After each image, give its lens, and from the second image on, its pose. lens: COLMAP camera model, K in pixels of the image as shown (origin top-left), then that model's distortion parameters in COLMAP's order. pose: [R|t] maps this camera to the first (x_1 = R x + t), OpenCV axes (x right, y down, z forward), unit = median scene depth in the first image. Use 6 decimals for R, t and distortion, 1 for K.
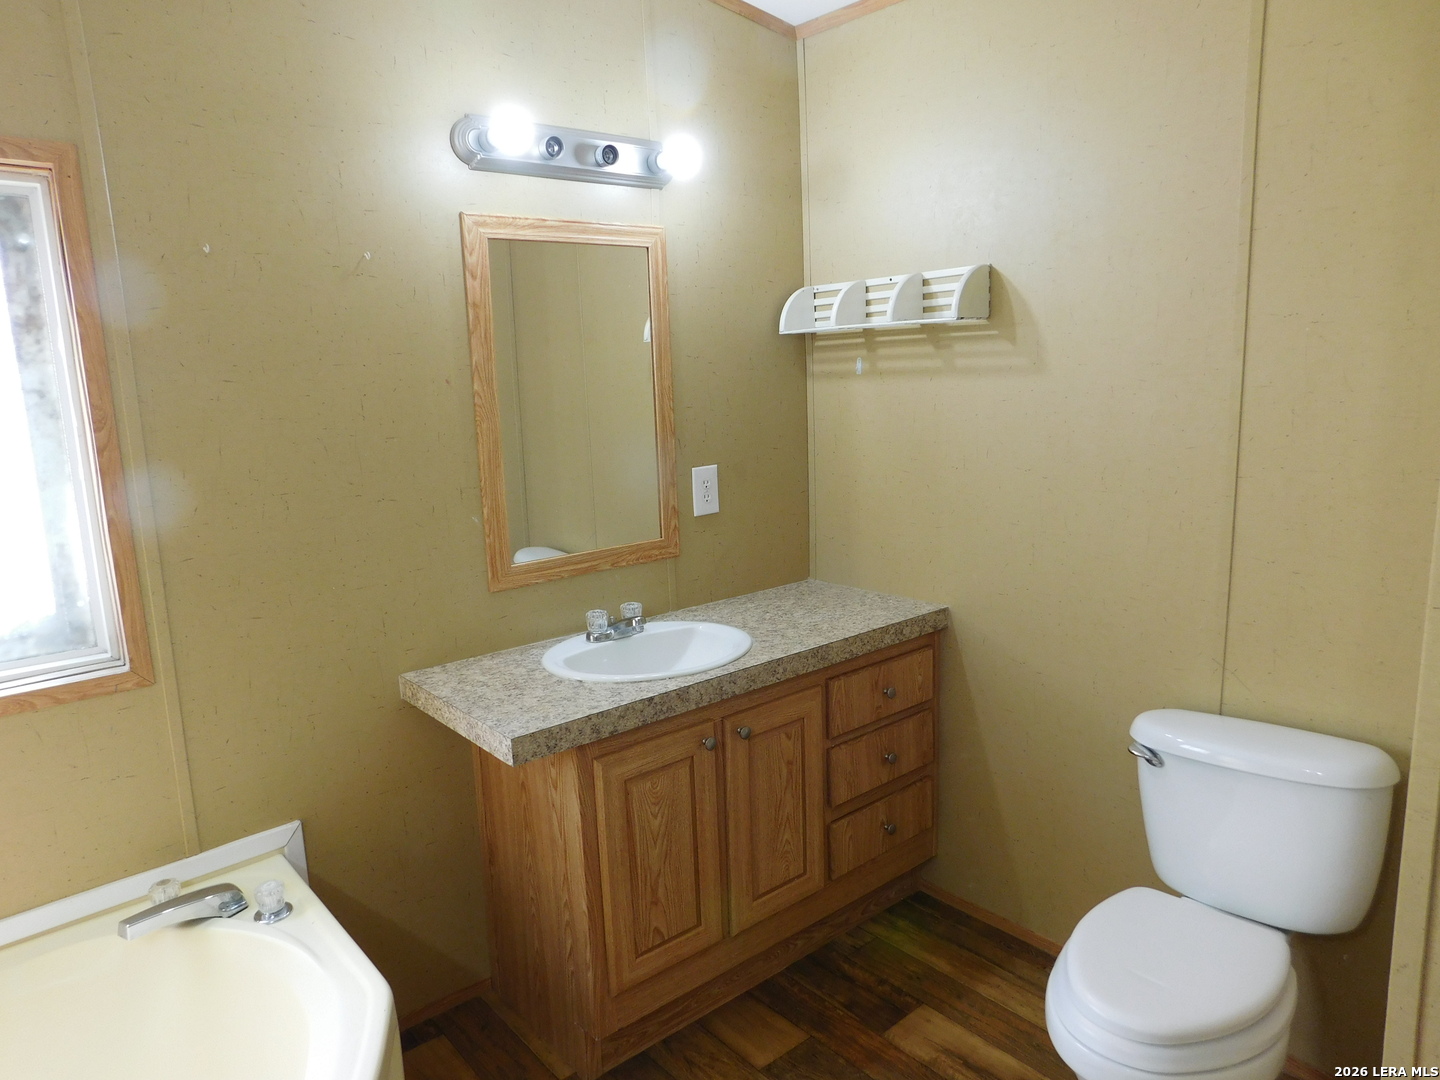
lens RADIAL K [[946.2, 0, 707.2], [0, 946.2, 537.9], [0, 0, 1]] dist [-0.063462, 0.052756]
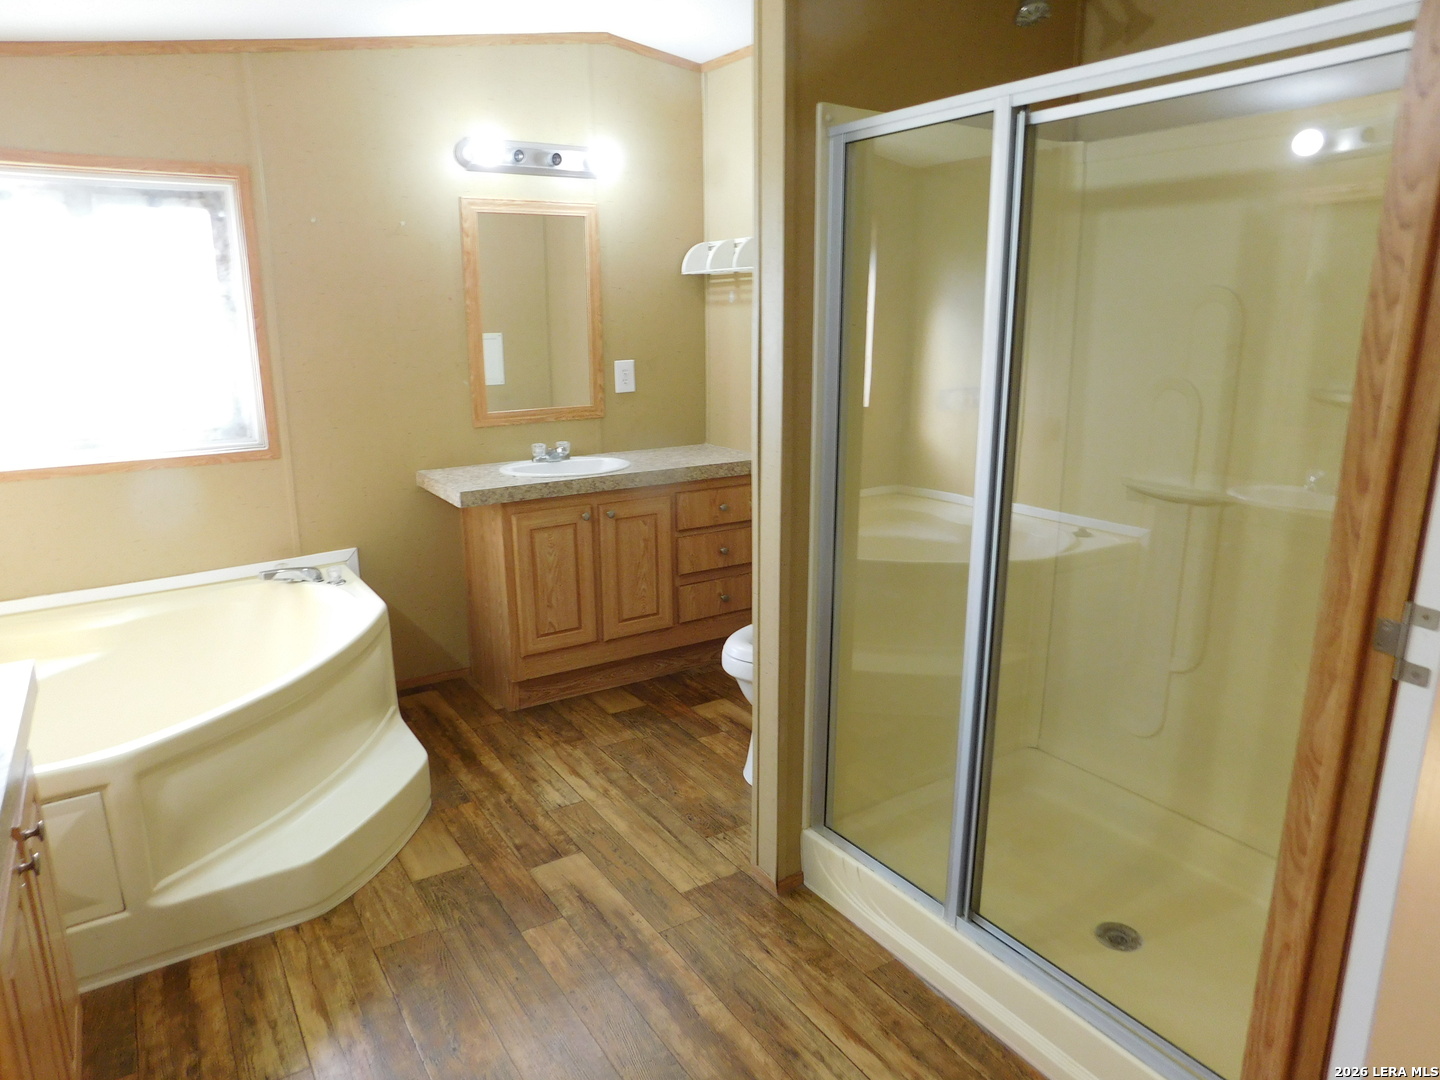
lens RADIAL K [[946.7, 0, 716.6], [0, 946.7, 539.5], [0, 0, 1]] dist [-0.075009, 0.056585]
pose [[0.992208, 0.059396, -0.109526, 0.409144], [-0.051937, 0.996212, 0.069740, 0.123236], [0.113253, -0.063508, 0.991534, -0.641356]]
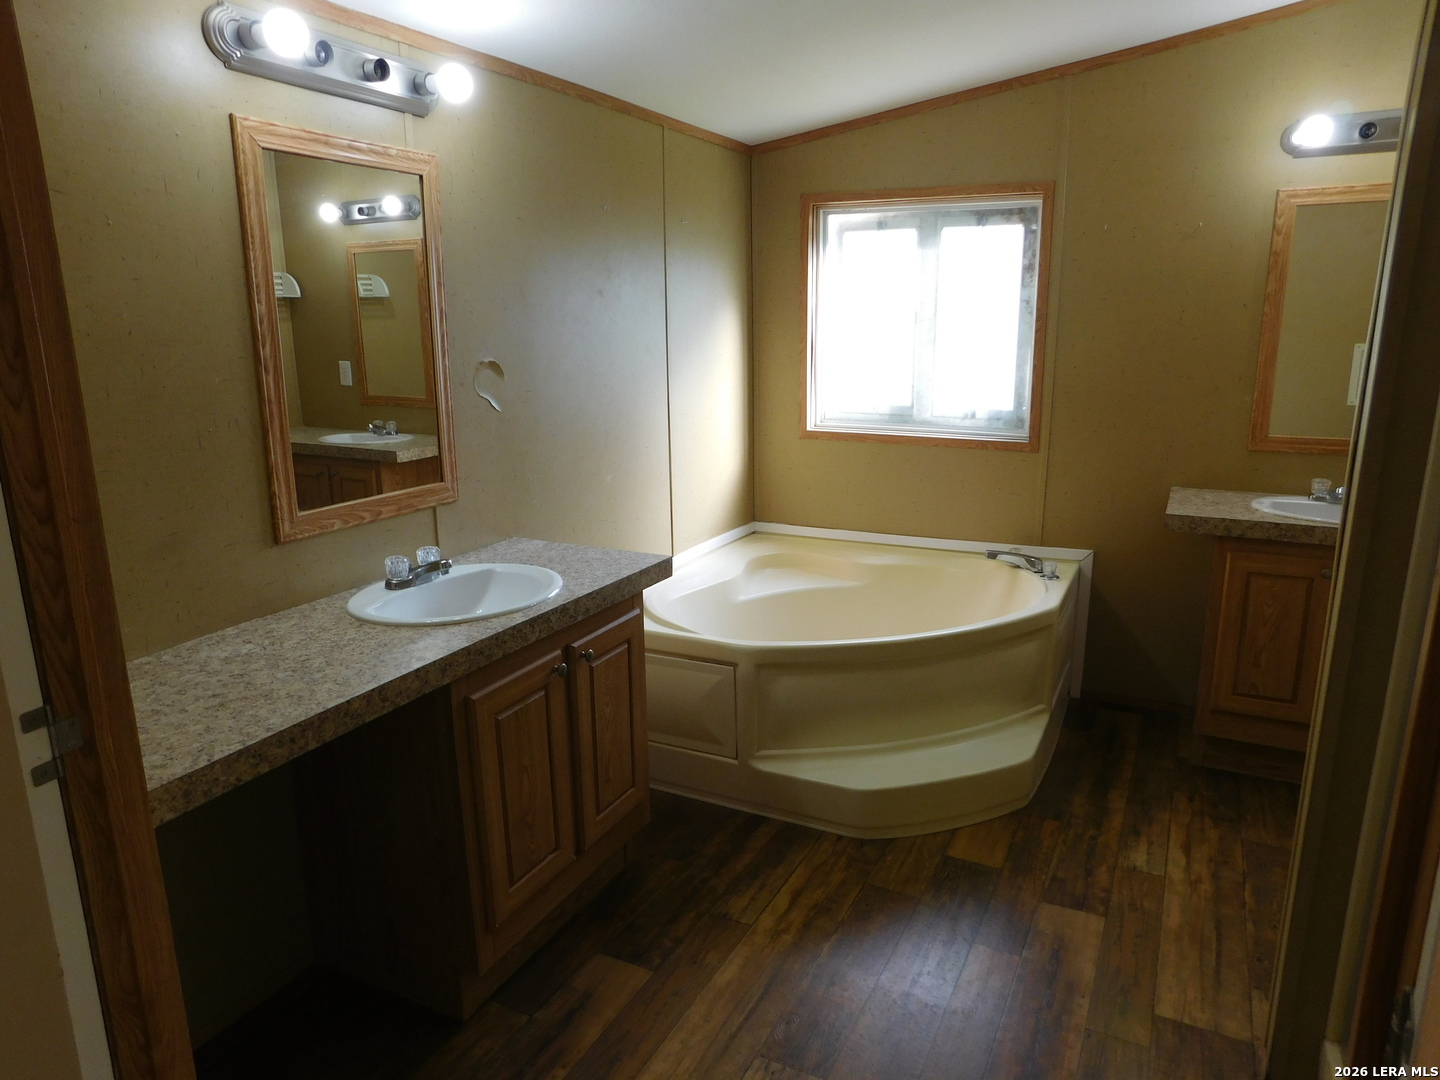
lens RADIAL K [[946.7, 0, 716.6], [0, 946.7, 539.5], [0, 0, 1]] dist [-0.075009, 0.056585]
pose [[0.394489, 0.249525, -0.884373, 0.813406], [-0.168212, 0.965772, 0.197458, 0.048692], [0.903373, 0.070868, 0.422959, -0.383397]]
